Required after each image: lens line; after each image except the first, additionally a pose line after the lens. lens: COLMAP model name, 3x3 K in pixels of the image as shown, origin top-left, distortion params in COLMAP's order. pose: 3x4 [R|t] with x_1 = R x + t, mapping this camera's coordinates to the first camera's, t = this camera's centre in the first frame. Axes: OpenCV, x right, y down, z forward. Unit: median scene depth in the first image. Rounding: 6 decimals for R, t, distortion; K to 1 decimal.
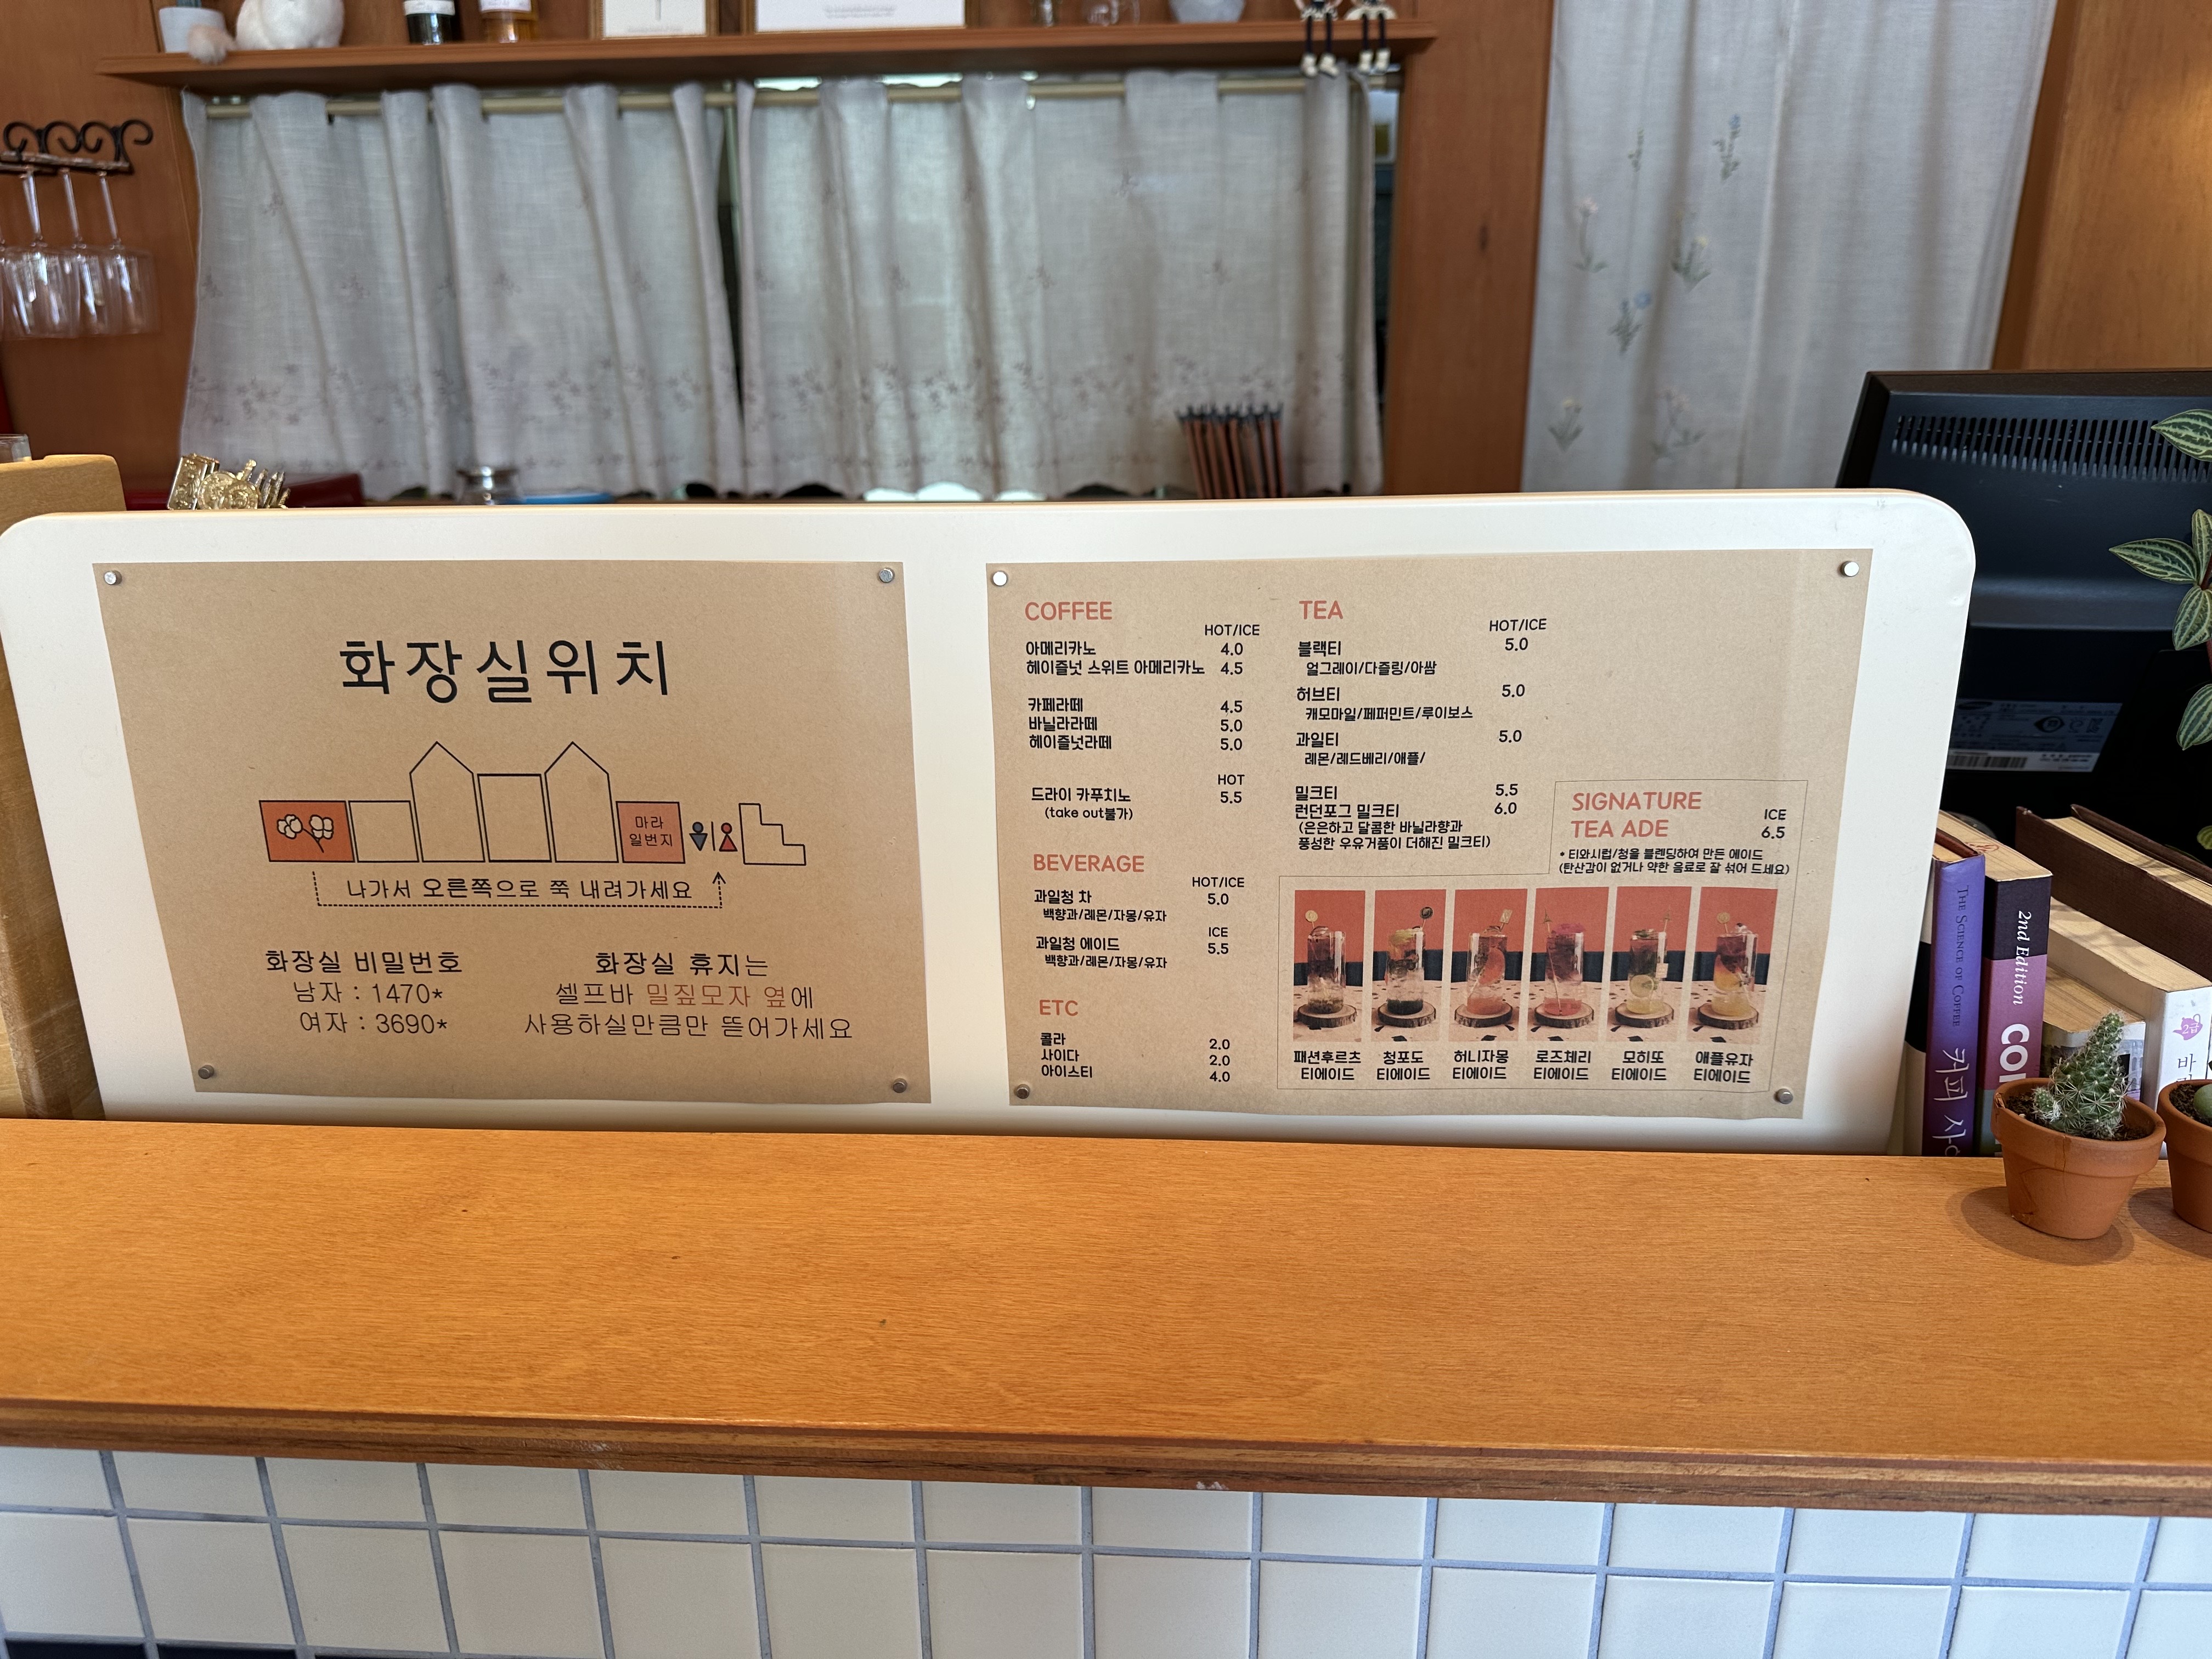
lens RADIAL K [[1529.1, 0, 1097.5], [0, 1529.1, 834.1], [0, 0, 1]] dist [0.086326, -0.115253]
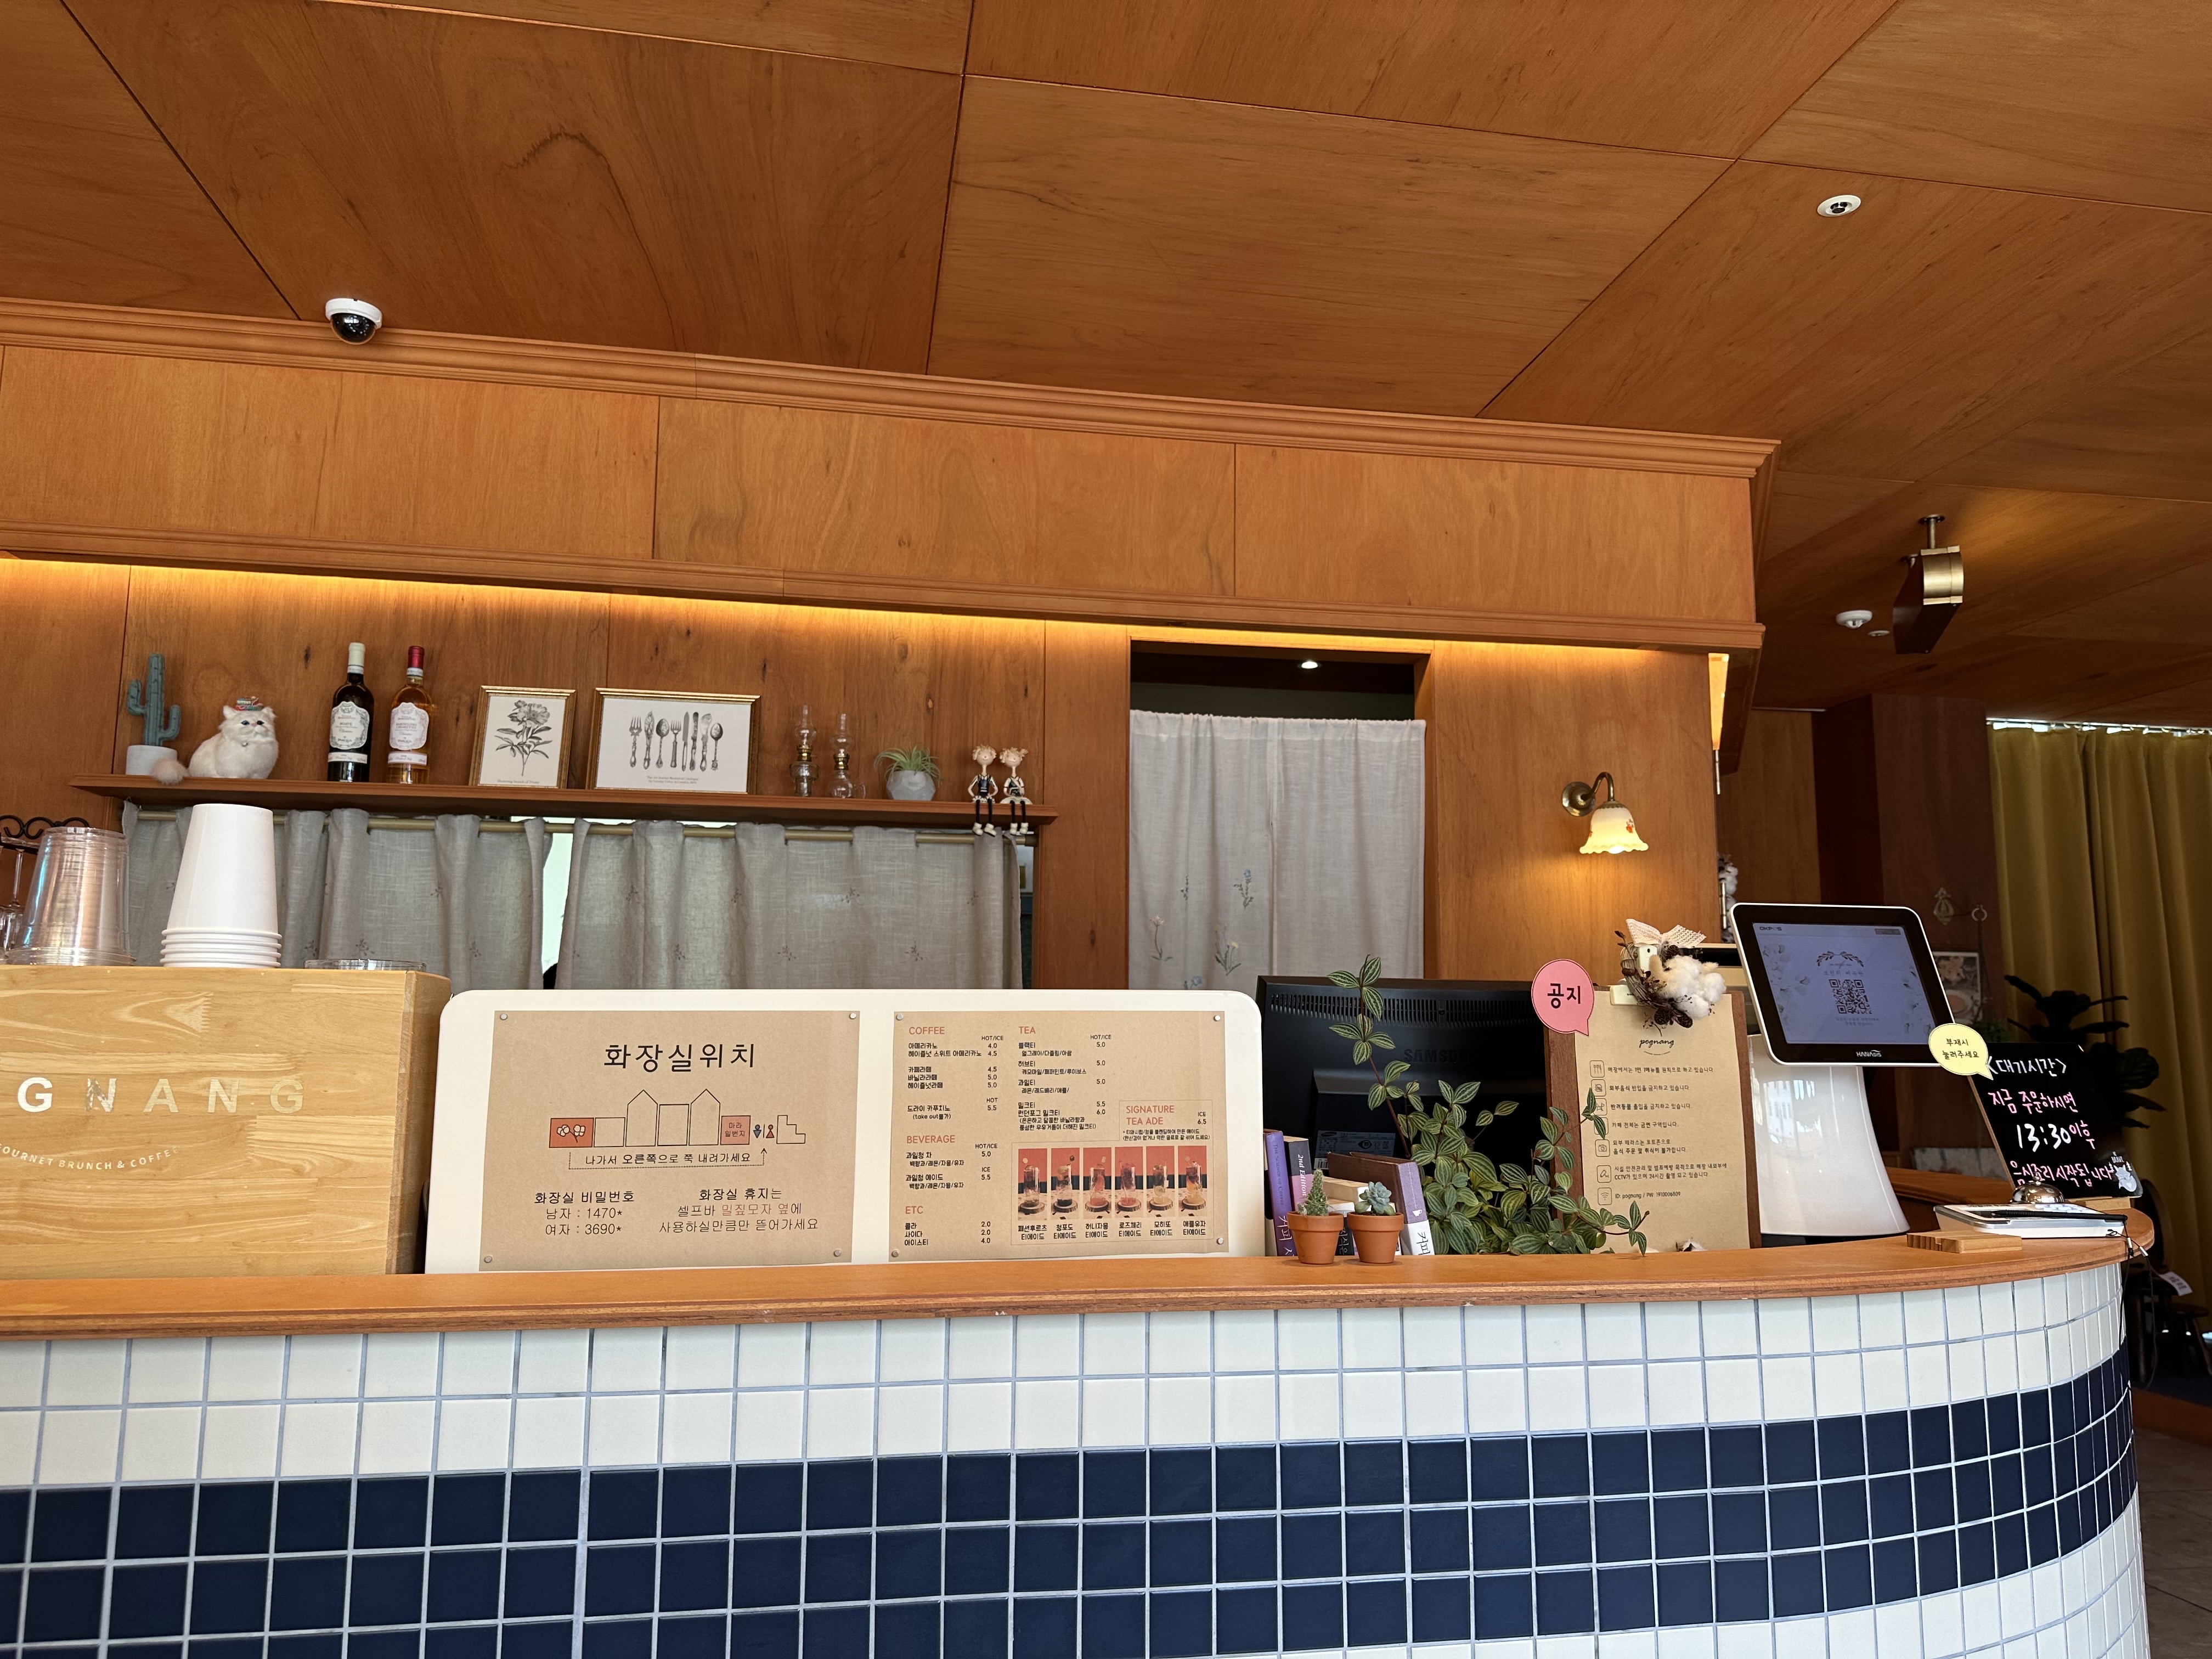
lens RADIAL K [[1529.1, 0, 1097.5], [0, 1529.1, 834.1], [0, 0, 1]] dist [0.086326, -0.115253]
pose [[0.974591, 0.051868, 0.217903, -0.286030], [0.047893, 0.902068, -0.428929, 0.600767], [-0.218811, 0.428466, 0.876663, -1.286291]]
